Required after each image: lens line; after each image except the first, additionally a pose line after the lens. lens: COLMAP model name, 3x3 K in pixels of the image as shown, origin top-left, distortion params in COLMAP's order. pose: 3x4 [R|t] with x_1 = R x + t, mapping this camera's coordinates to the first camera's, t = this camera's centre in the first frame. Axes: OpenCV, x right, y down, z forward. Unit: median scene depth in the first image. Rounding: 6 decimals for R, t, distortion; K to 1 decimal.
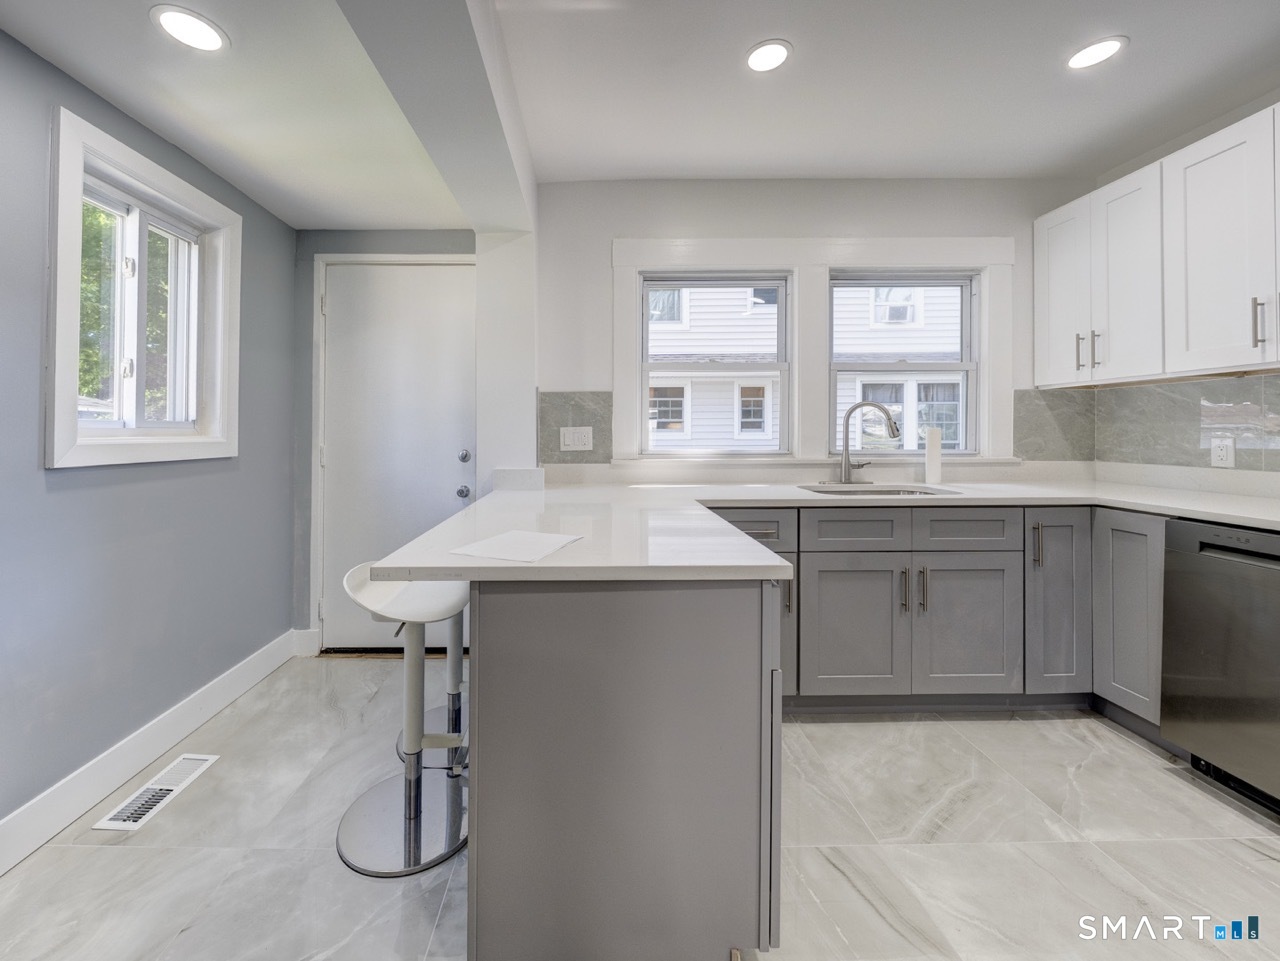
lens RADIAL K [[512.2, 0, 587.0], [0, 512.2, 428.4], [0, 0, 1]] dist [-0.004750, 0.000340]
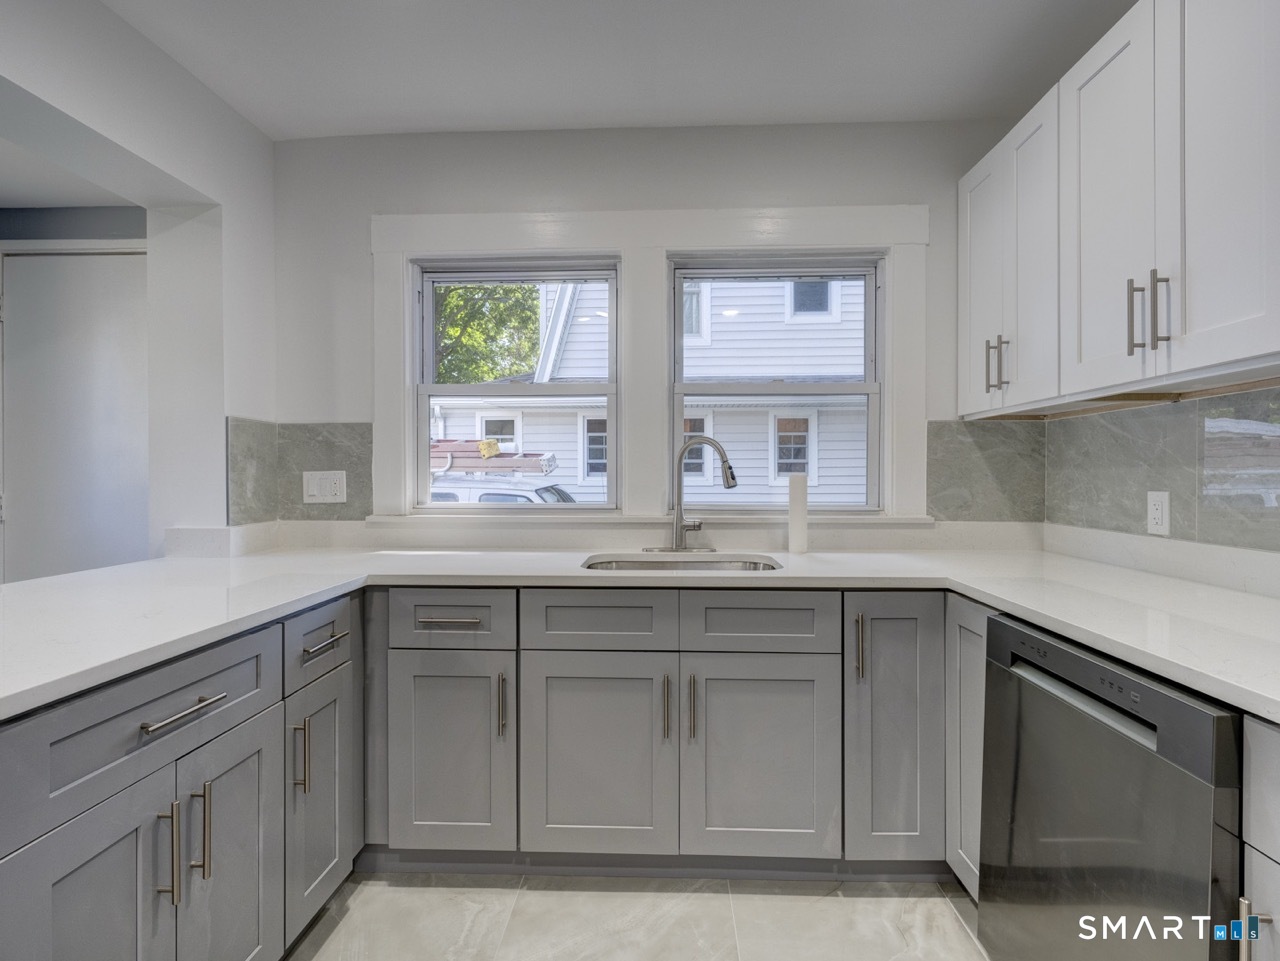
lens RADIAL K [[634.5, 0, 638.1], [0, 634.5, 476.7], [0, 0, 1]] dist [-0.003122, -0.000505]
pose [[0.999055, 0.004326, -0.043238, 0.540118], [-0.003887, 0.999940, 0.010231, -0.006734], [0.043279, -0.010054, 0.999012, 0.116683]]
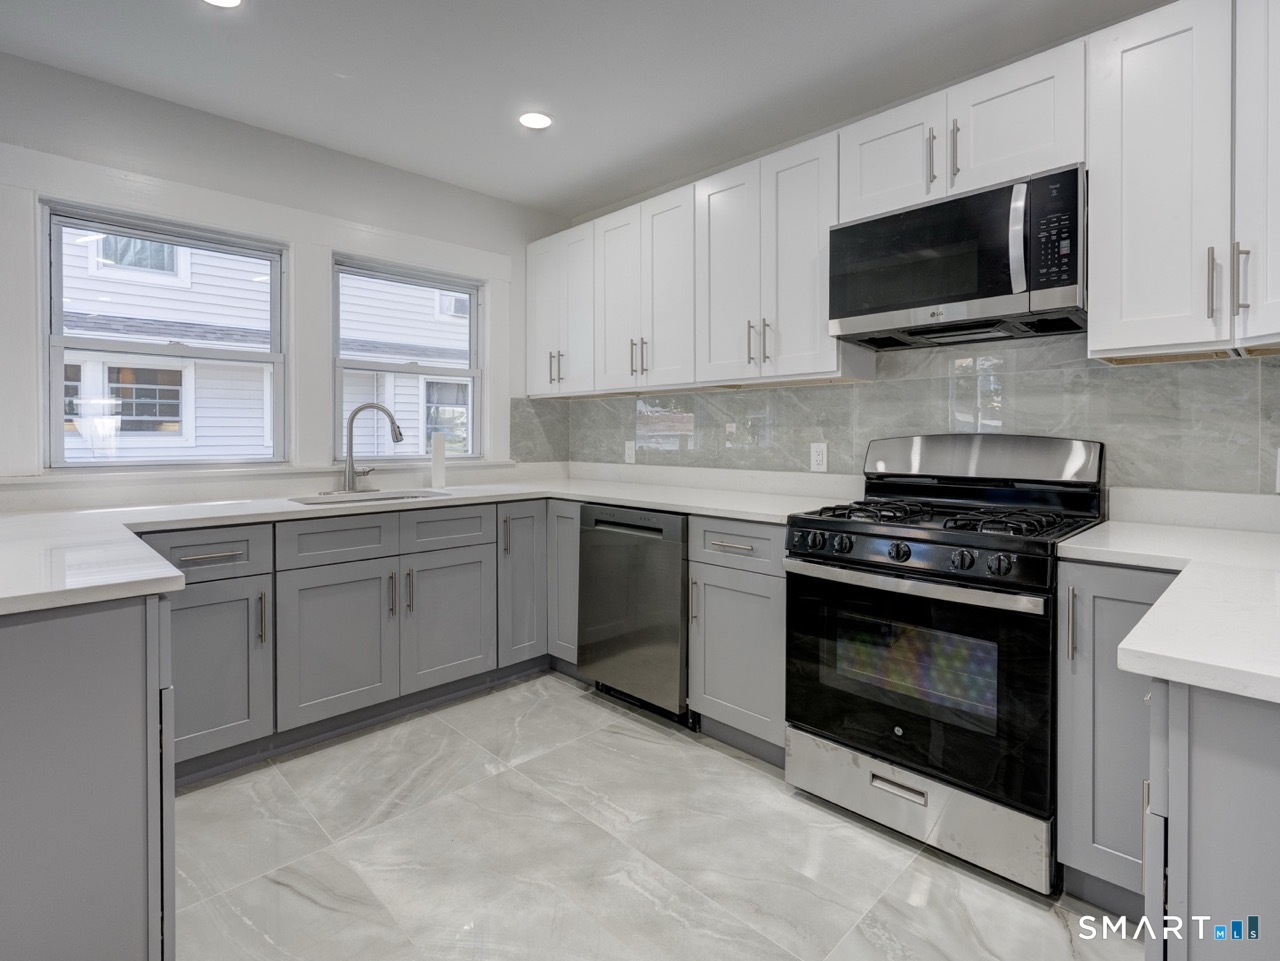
lens RADIAL K [[646.5, 0, 638.3], [0, 646.5, 448.7], [0, 0, 1]] dist [-0.001142, -0.000242]
pose [[0.713426, -0.011273, 0.700640, 0.072686], [-0.007007, 0.999706, 0.023219, -0.001130], [-0.700696, -0.021475, 0.713137, -0.200966]]
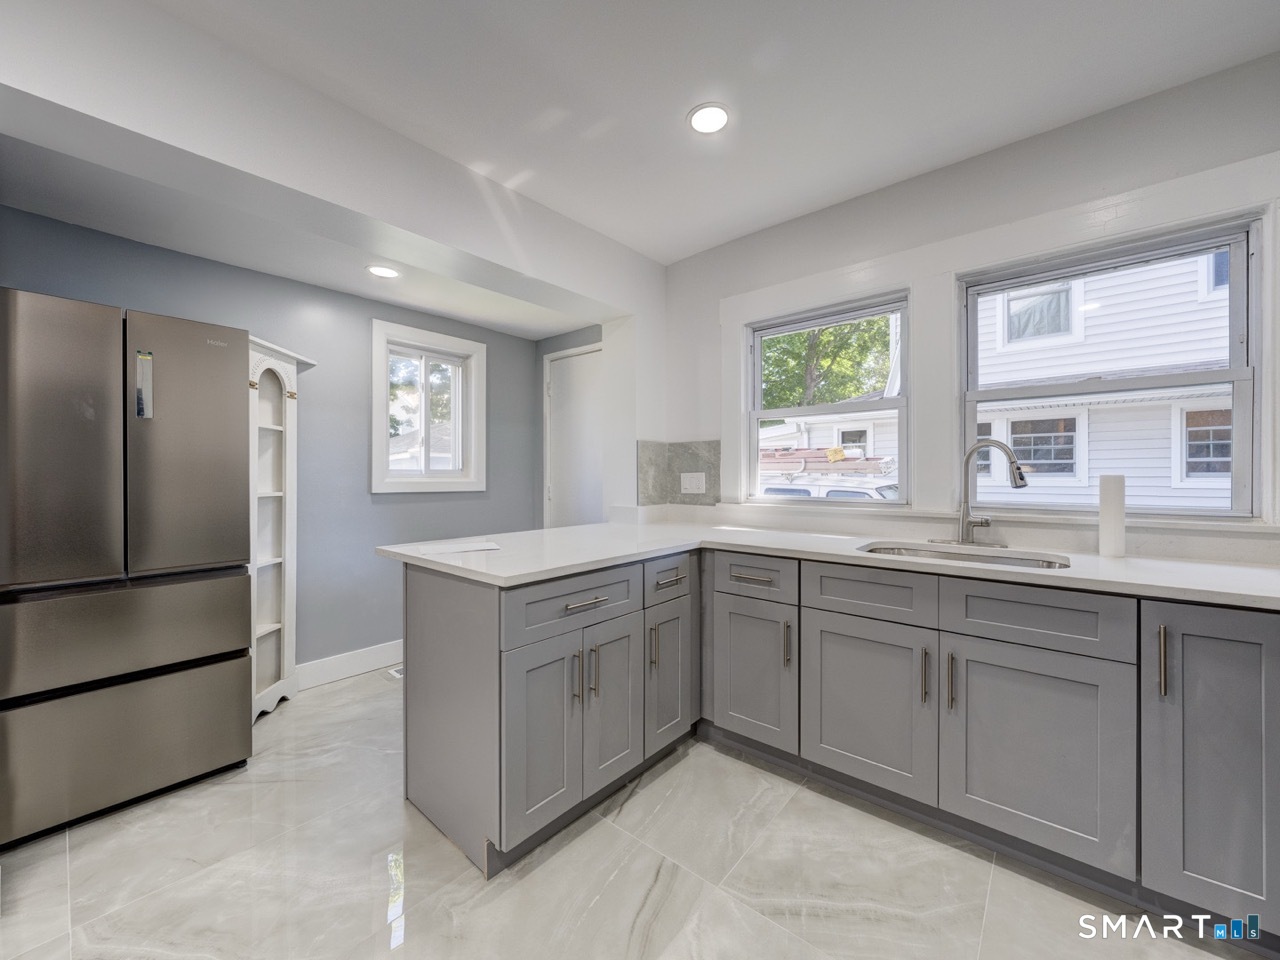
lens RADIAL K [[491.9, 0, 639.3], [0, 491.9, 477.0], [0, 0, 1]] dist [-0.001185, -0.000437]
pose [[0.764927, 0.006502, -0.644085, 0.676200], [0.000973, 0.999936, 0.011249, -0.006533], [0.644117, -0.009231, 0.764872, 0.100600]]
